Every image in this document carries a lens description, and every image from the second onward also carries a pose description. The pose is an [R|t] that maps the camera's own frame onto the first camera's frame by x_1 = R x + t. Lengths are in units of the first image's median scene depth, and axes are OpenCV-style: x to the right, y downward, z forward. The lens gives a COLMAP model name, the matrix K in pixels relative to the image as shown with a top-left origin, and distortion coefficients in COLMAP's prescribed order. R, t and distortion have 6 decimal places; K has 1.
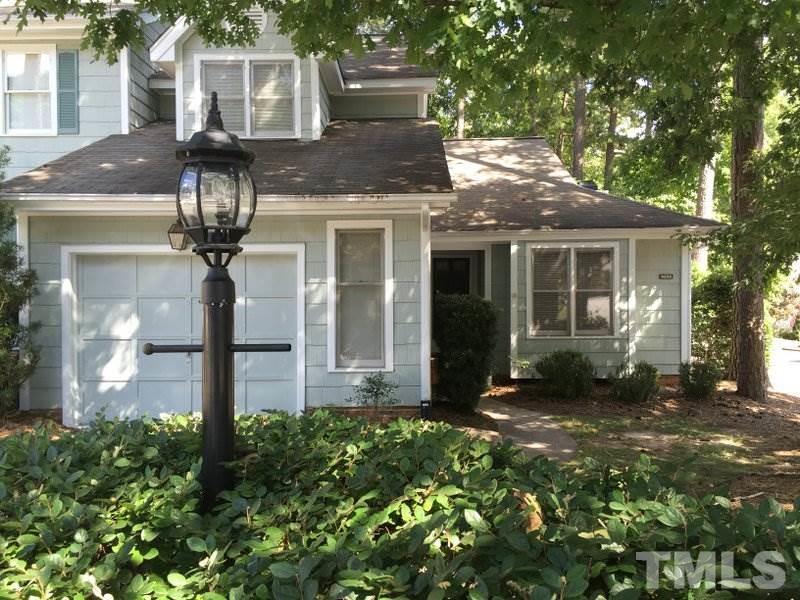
lens RADIAL K [[689.5, 0, 400.9], [0, 689.5, 297.9], [0, 0, 1]] dist [0.052841, -0.038392]
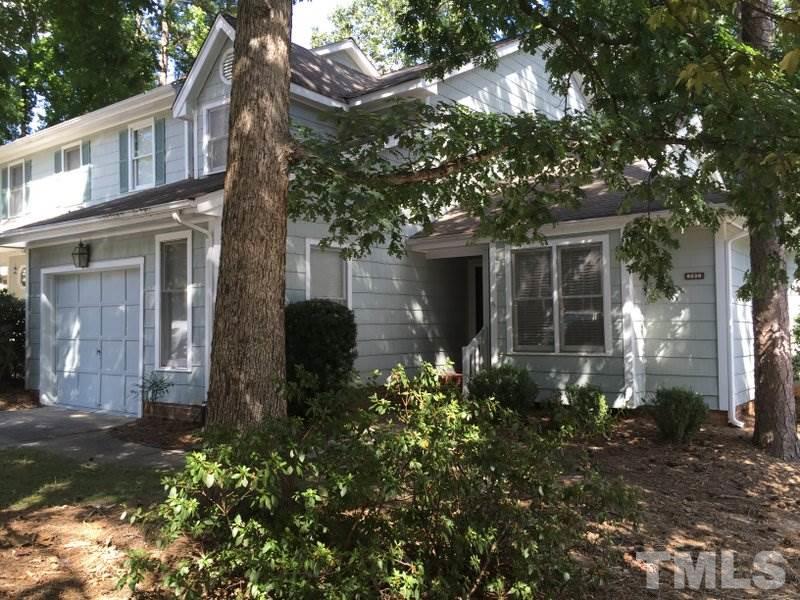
lens RADIAL K [[689.5, 0, 400.5], [0, 689.5, 302.0], [0, 0, 1]] dist [0.052841, -0.038392]
pose [[0.794102, -0.017490, -0.607532, 0.689828], [-0.001466, 0.999528, -0.030691, 0.023708], [0.607782, 0.025262, 0.793702, 0.265605]]
